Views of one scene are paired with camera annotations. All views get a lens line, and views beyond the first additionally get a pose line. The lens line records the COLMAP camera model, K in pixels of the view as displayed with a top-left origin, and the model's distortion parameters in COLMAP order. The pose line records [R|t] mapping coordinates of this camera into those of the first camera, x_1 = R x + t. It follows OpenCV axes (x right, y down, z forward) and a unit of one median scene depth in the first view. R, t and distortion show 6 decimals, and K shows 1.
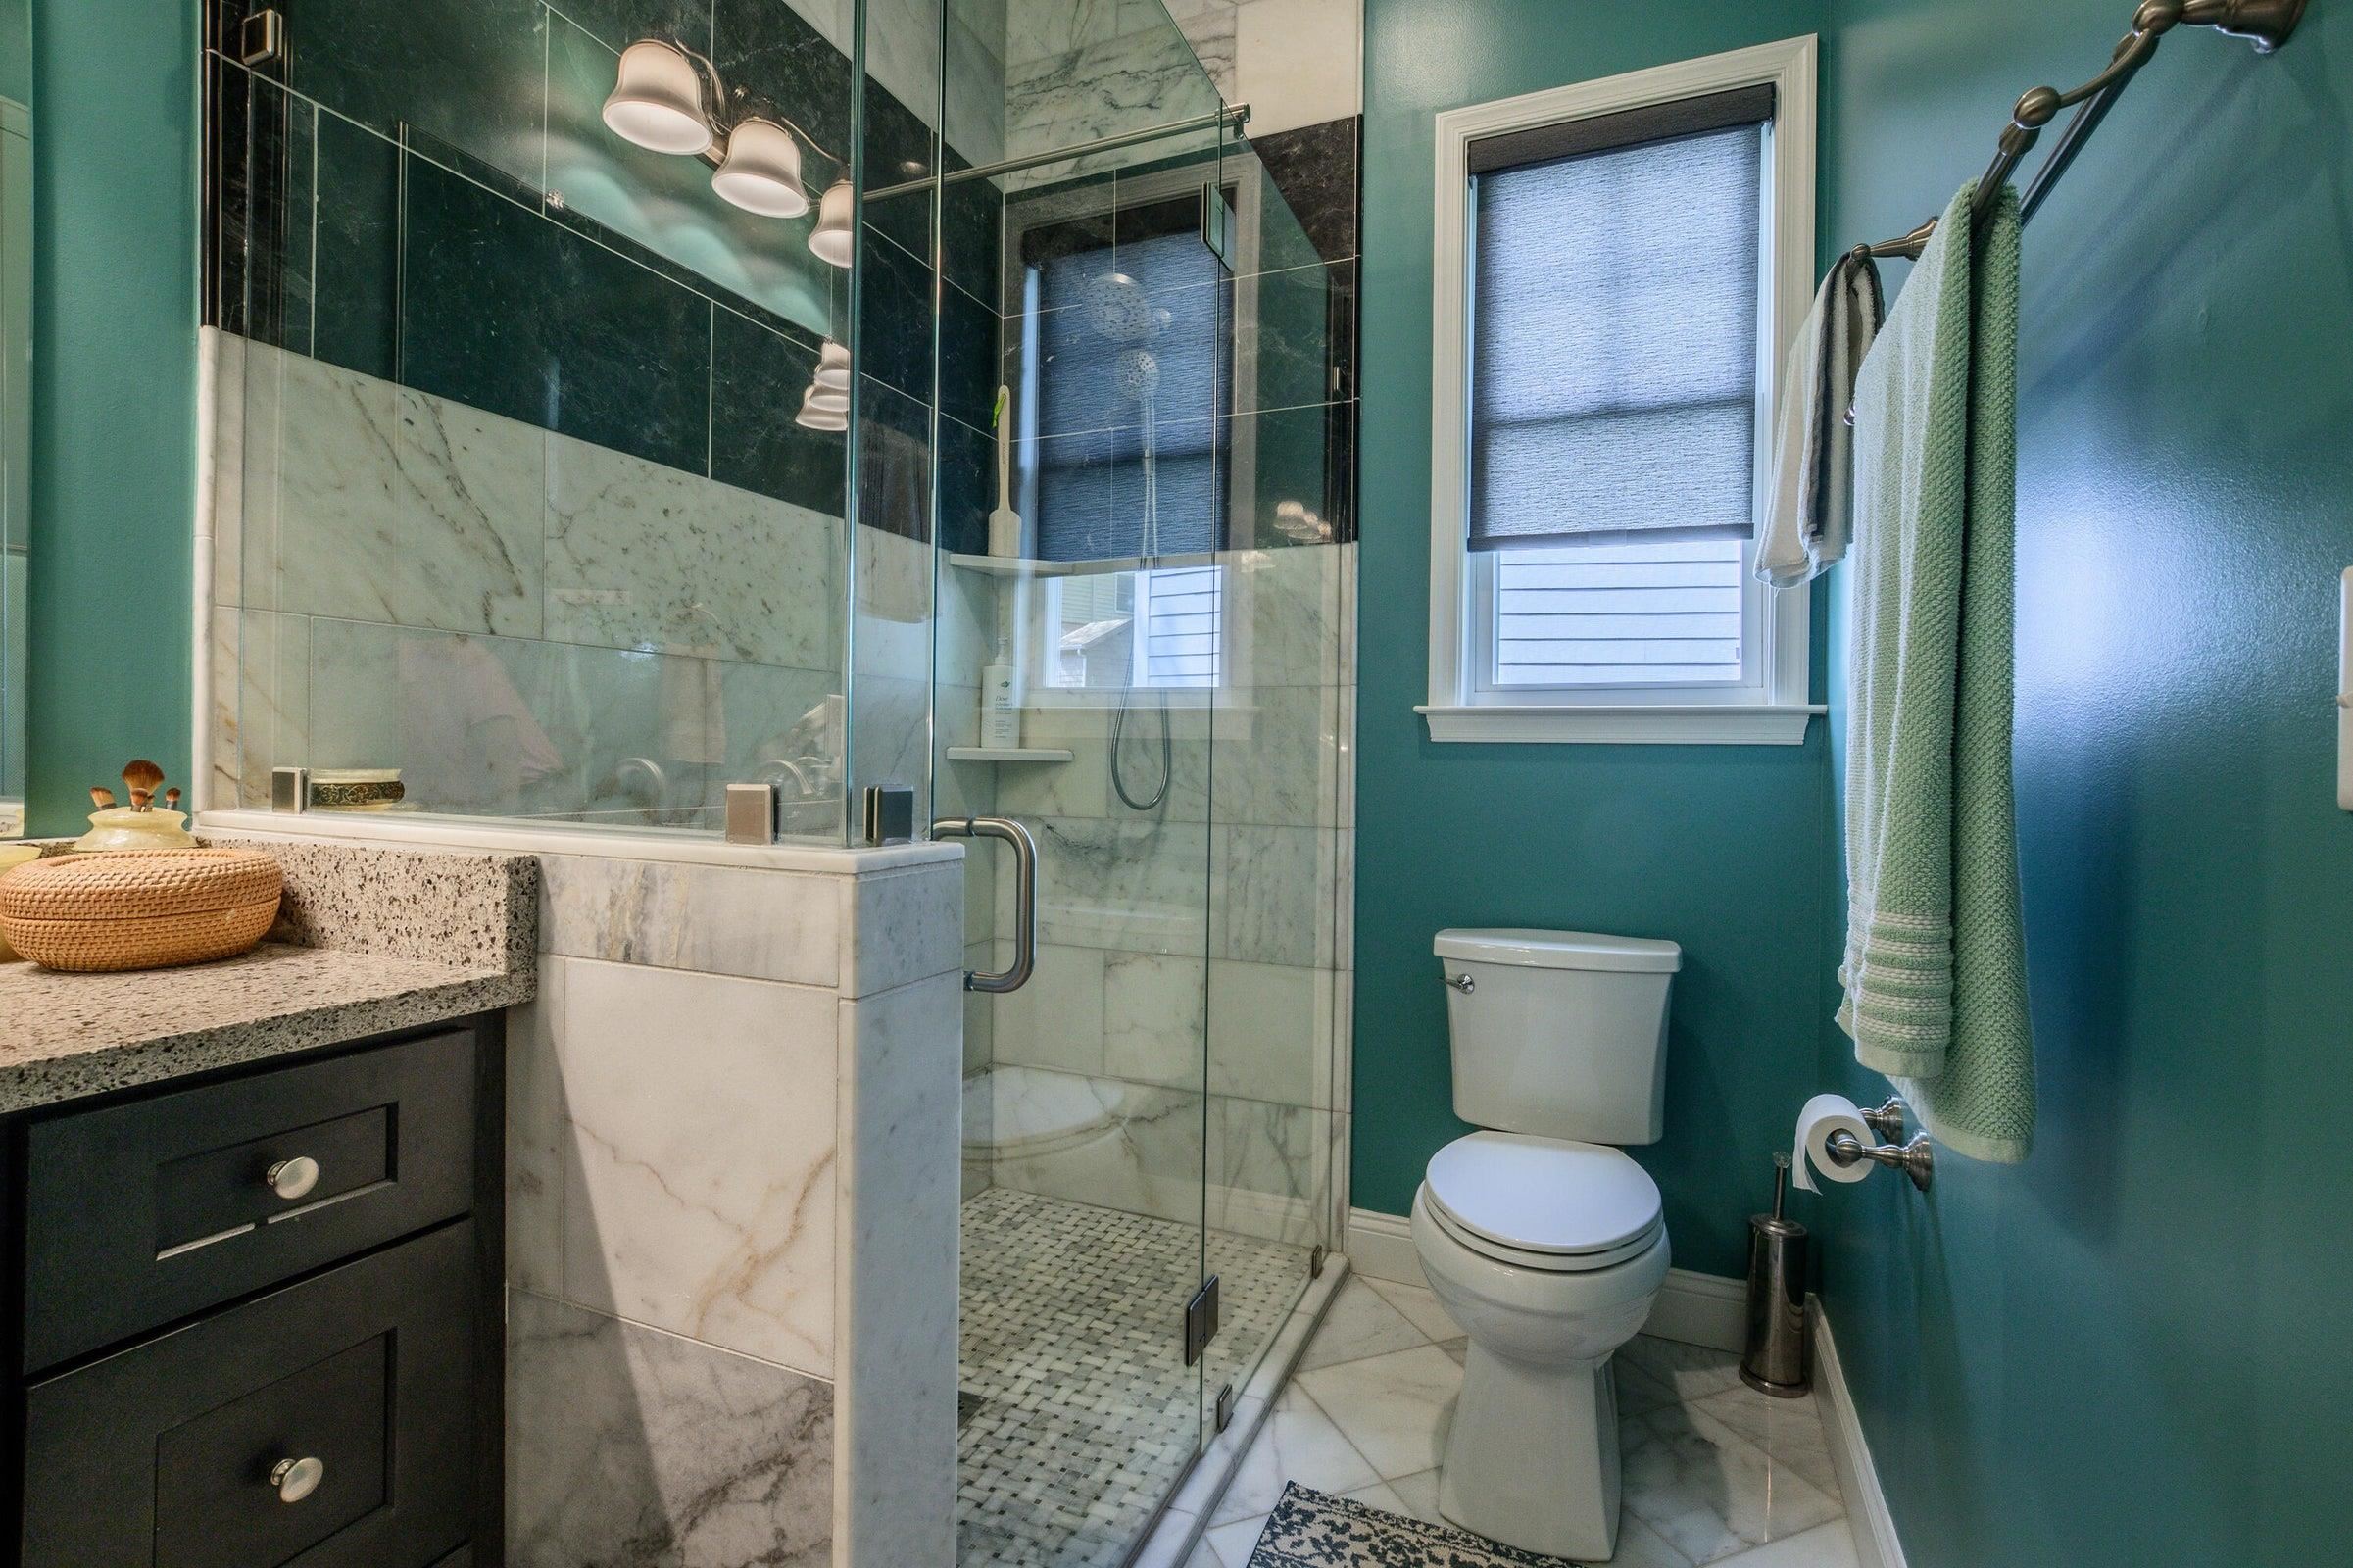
lens RADIAL K [[1105.0, 0, 1171.7], [0, 1105.0, 771.0], [0, 0, 1]] dist [-0.000259, -0.000222]
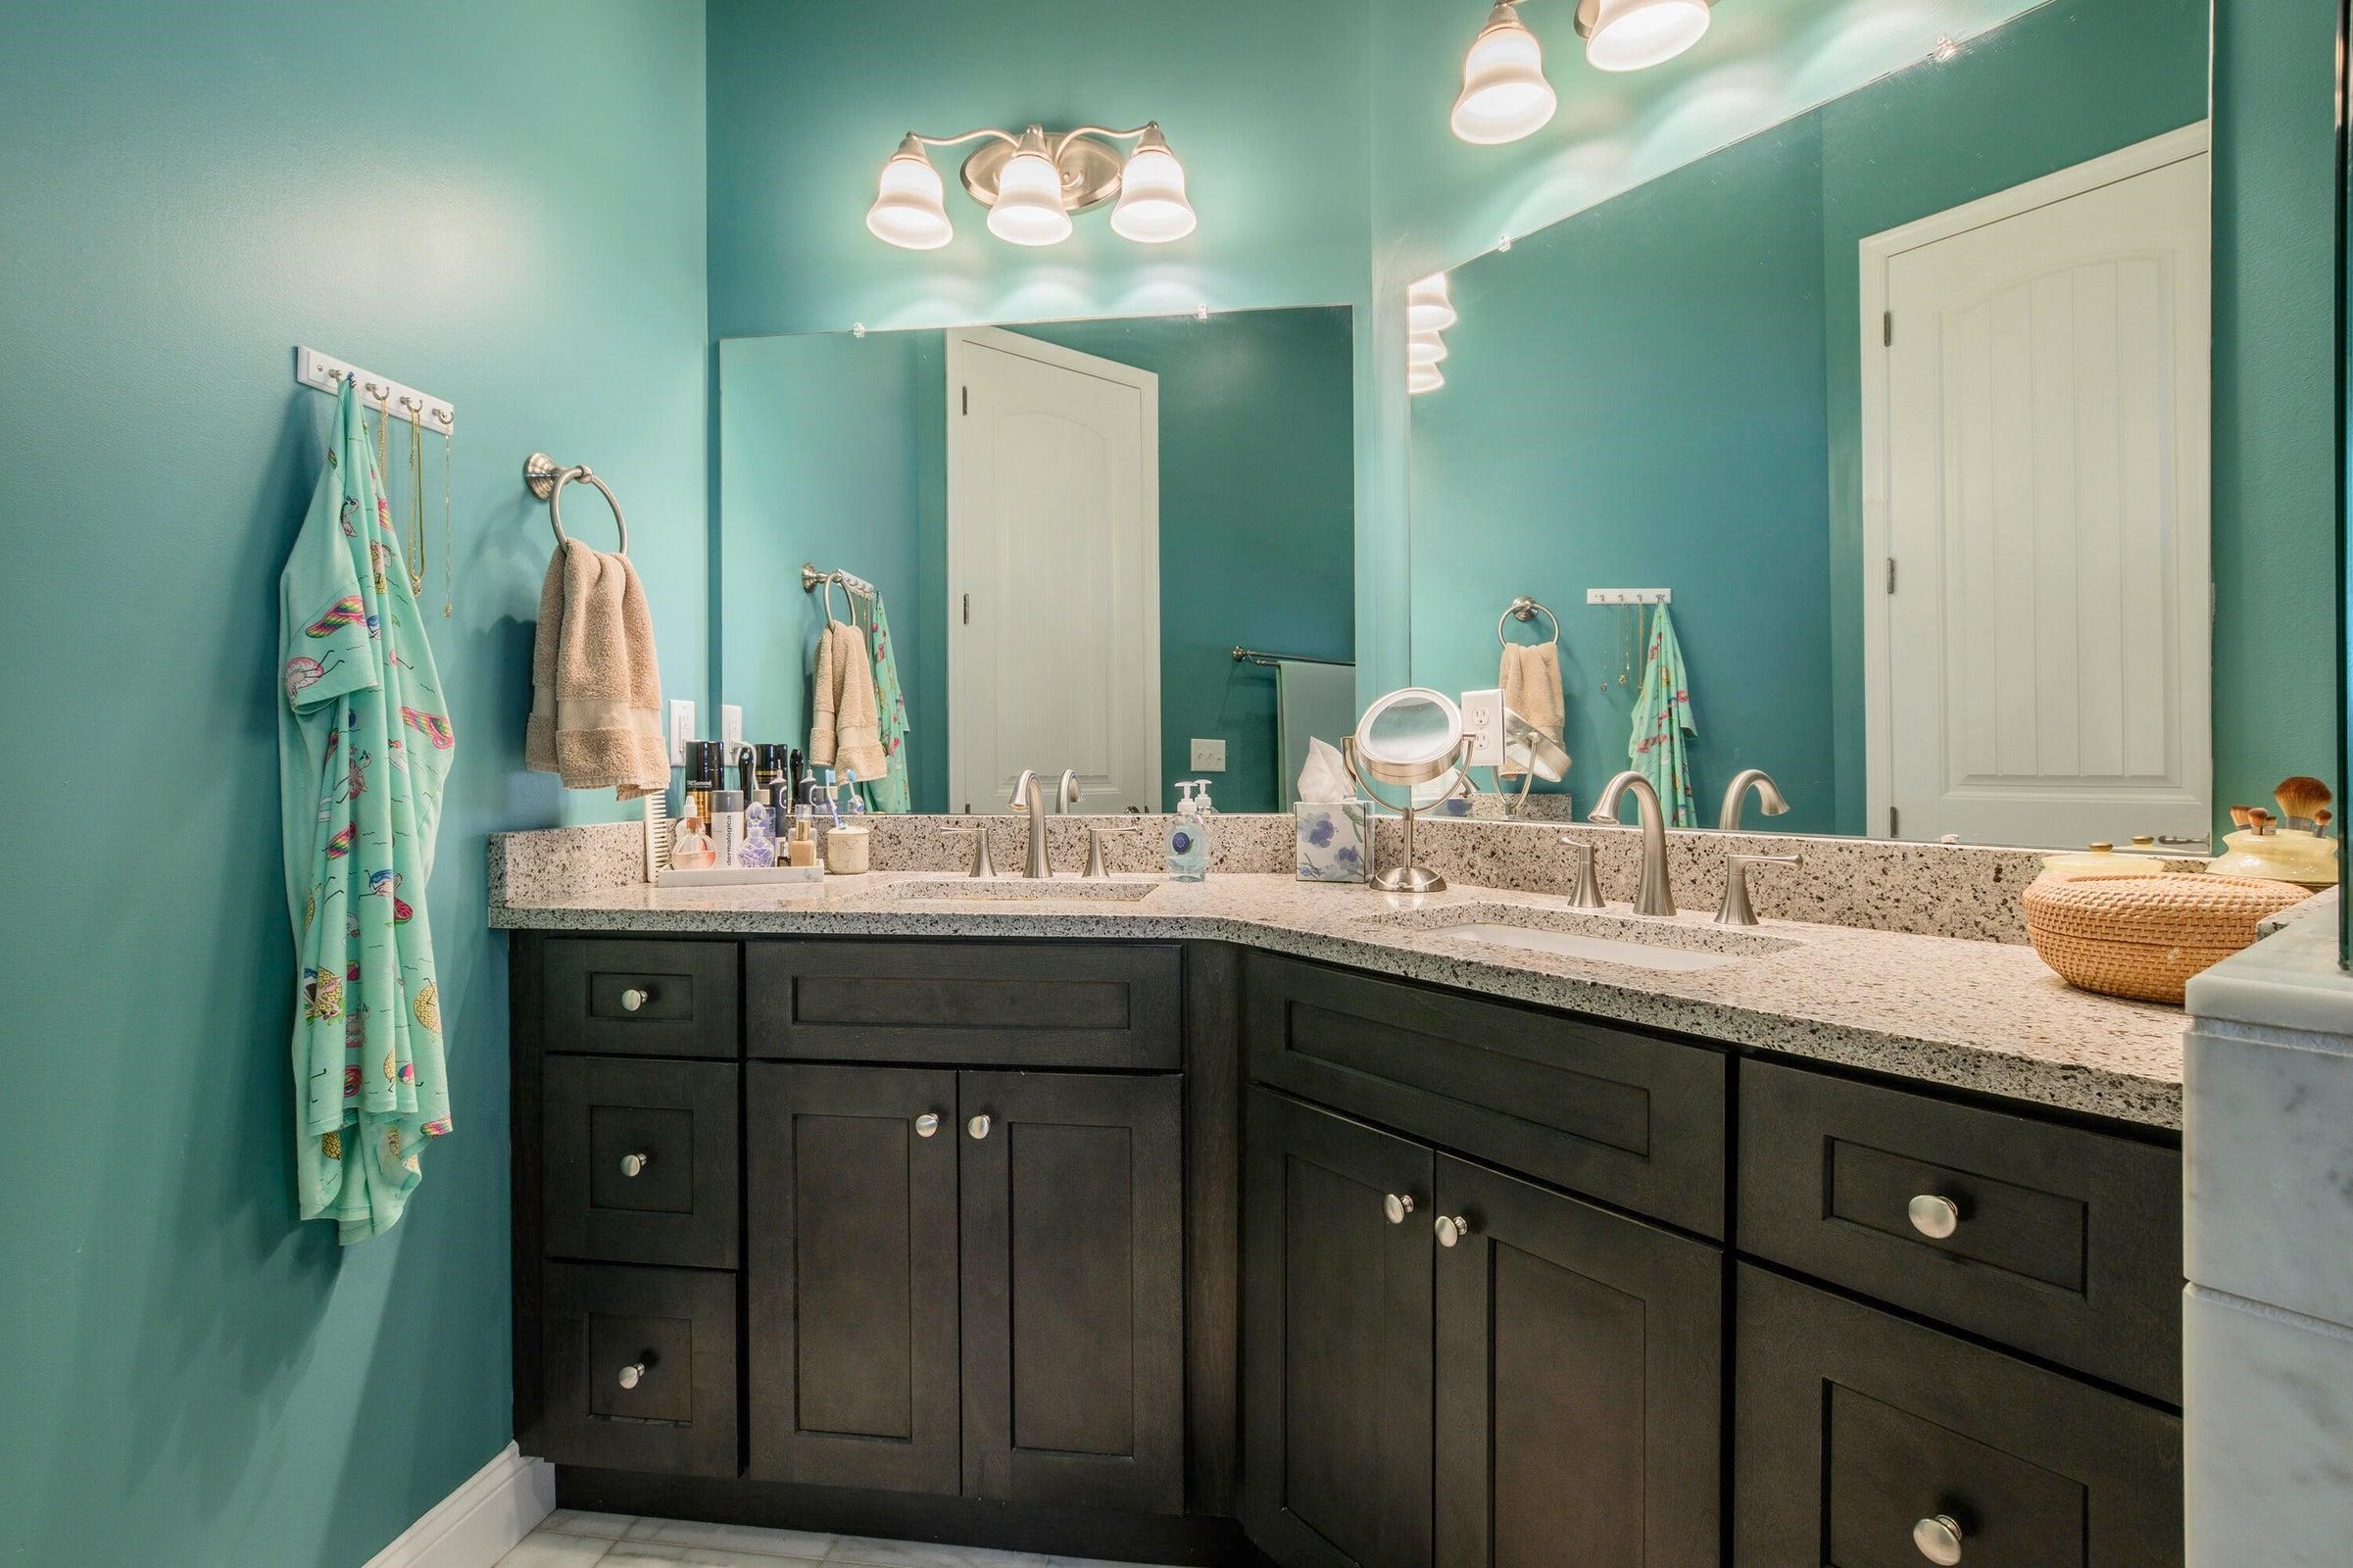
lens RADIAL K [[1105.0, 0, 1171.6], [0, 1105.0, 780.5], [0, 0, 1]] dist [-0.000259, -0.000222]
pose [[-0.529370, -0.002546, -0.848387, 0.330957], [-0.011152, 0.999930, 0.003958, 0.000033], [0.848317, 0.011556, -0.529362, 0.887779]]
